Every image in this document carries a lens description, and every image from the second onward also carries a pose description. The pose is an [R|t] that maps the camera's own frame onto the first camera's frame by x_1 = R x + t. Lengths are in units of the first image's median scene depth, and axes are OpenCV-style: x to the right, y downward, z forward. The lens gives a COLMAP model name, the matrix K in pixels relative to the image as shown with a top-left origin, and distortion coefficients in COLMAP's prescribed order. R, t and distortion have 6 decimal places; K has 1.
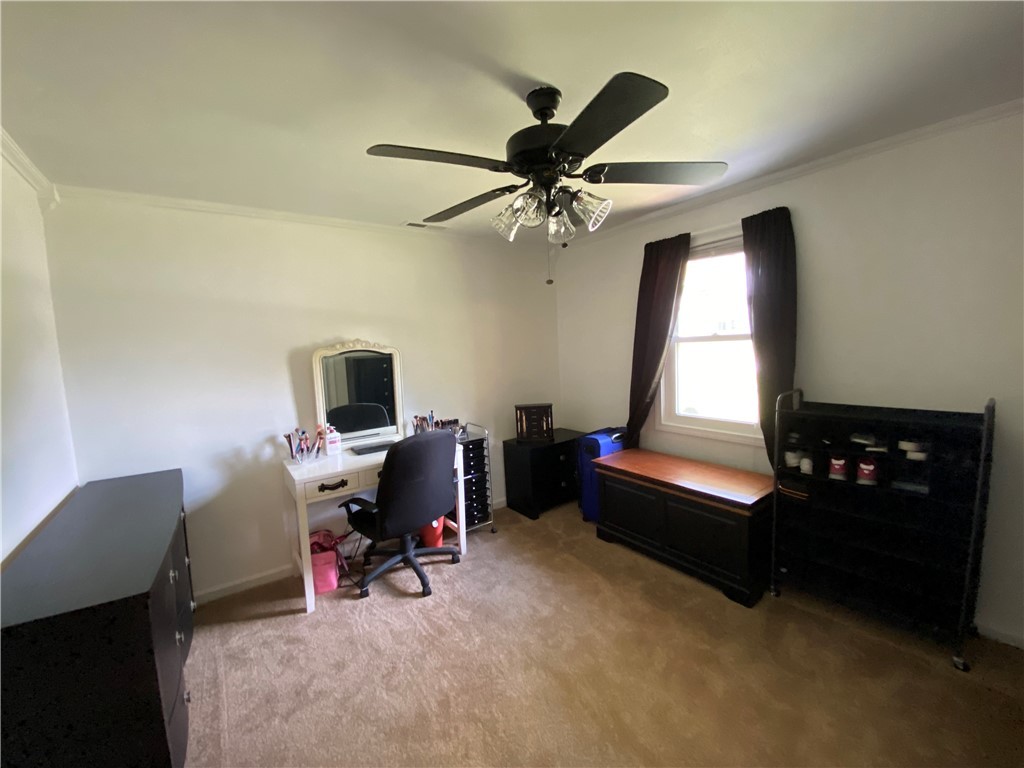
lens RADIAL K [[410.7, 0, 510.9], [0, 410.7, 388.2], [0, 0, 1]] dist [0.016925, -0.016597]
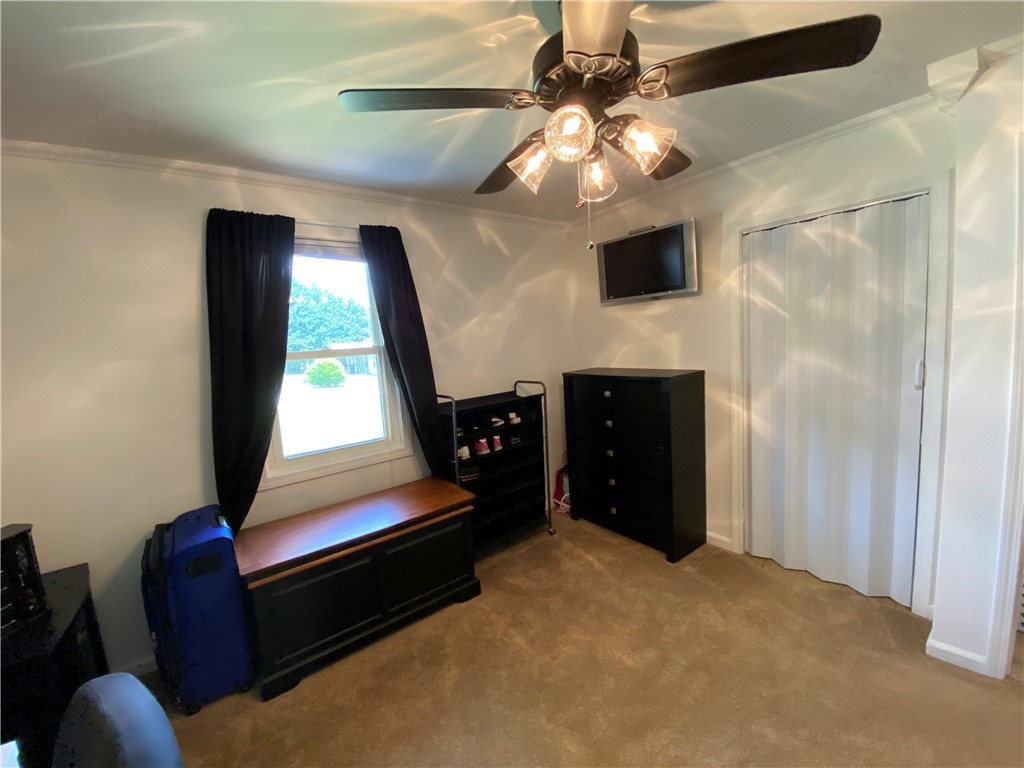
lens RADIAL K [[410.7, 0, 510.9], [0, 410.7, 388.2], [0, 0, 1]] dist [0.016925, -0.016597]
pose [[-0.017297, -0.071676, 0.997278, -0.404102], [0.177403, 0.981381, 0.073611, -0.053440], [-0.983986, 0.178193, -0.004259, 0.725854]]
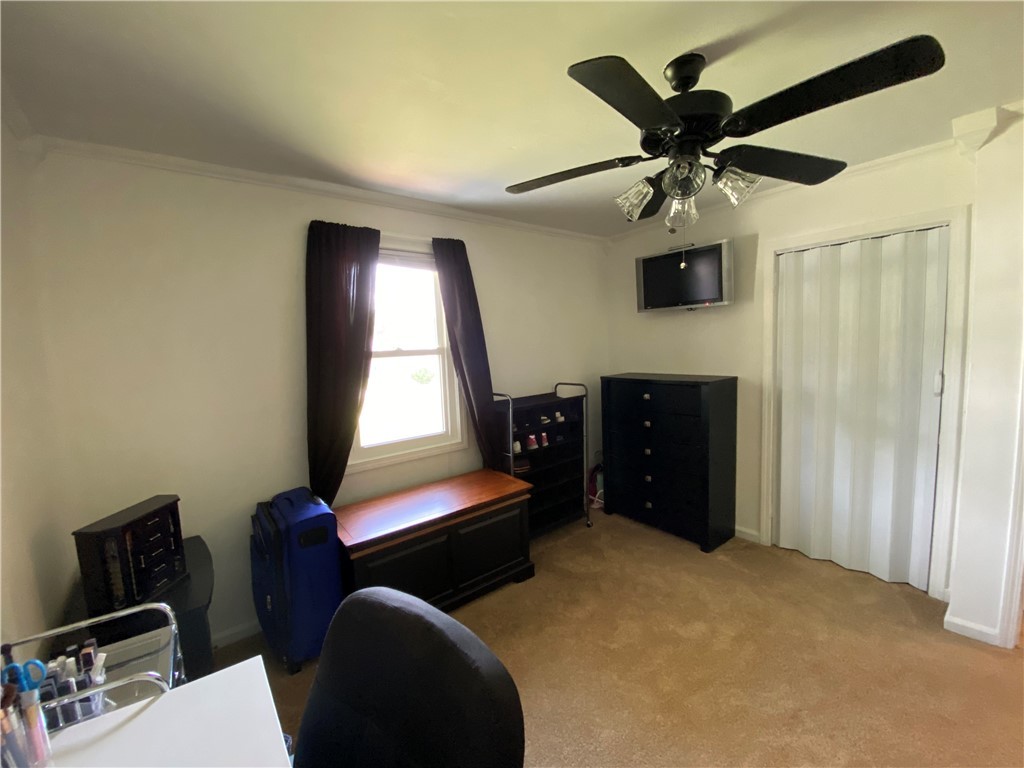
lens RADIAL K [[410.7, 0, 510.9], [0, 410.7, 388.2], [0, 0, 1]] dist [0.016925, -0.016597]
pose [[-0.025365, -0.055869, 0.998116, -0.494224], [0.154982, 0.986146, 0.059137, -0.066729], [-0.987592, 0.156191, -0.016355, 0.874614]]
